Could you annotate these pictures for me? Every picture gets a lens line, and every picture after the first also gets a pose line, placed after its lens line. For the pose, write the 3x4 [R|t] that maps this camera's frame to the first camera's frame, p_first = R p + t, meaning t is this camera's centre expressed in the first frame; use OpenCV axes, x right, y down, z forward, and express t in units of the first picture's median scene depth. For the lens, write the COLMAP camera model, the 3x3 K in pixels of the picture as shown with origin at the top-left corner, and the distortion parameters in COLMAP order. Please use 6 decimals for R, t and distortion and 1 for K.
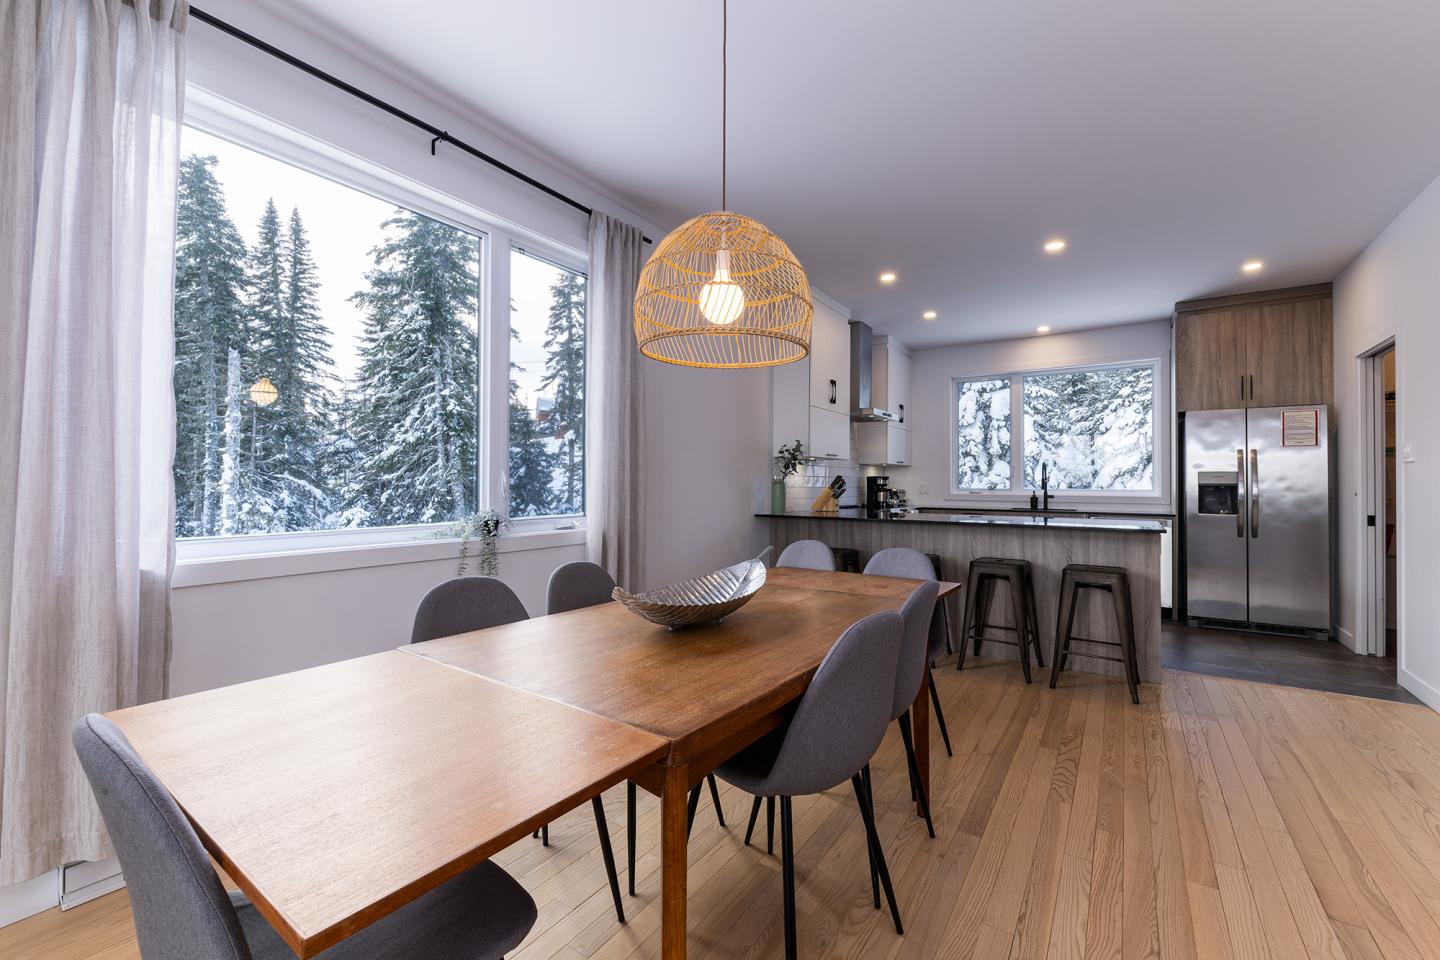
lens RADIAL K [[591.1, 0, 717.9], [0, 591.1, 469.6], [0, 0, 1]] dist [0.002254, -0.000847]
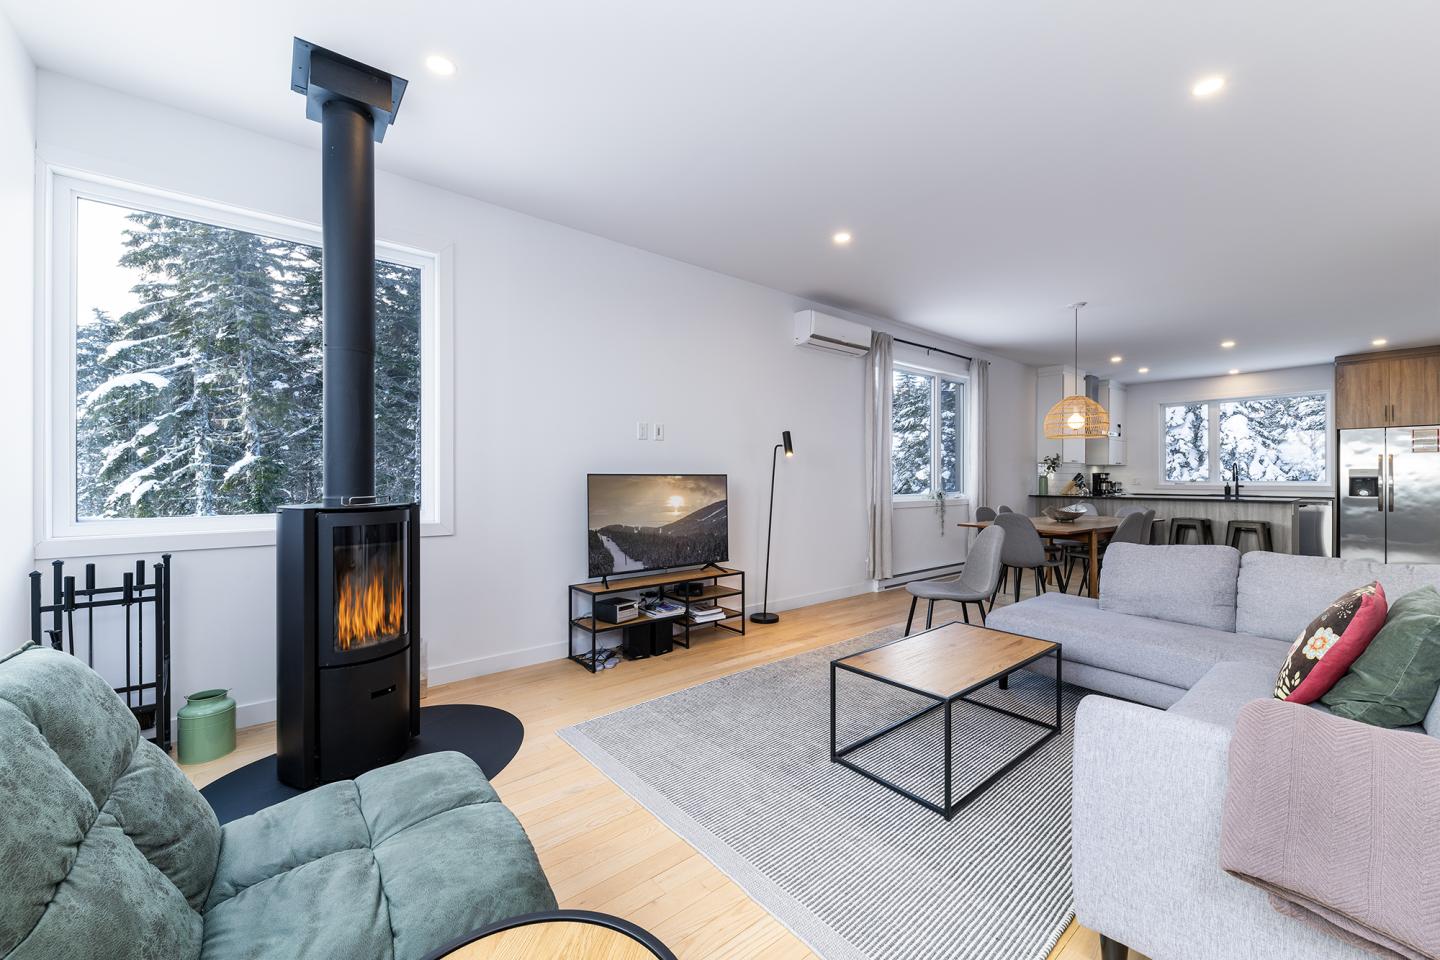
lens RADIAL K [[540.1, 0, 729.3], [0, 540.1, 473.1], [0, 0, 1]] dist [-0.002405, -0.000911]
pose [[0.956051, -0.007626, -0.293101, -0.319915], [0.011121, 0.999886, 0.010259, -0.018010], [0.292990, -0.013067, 0.956026, -0.807948]]
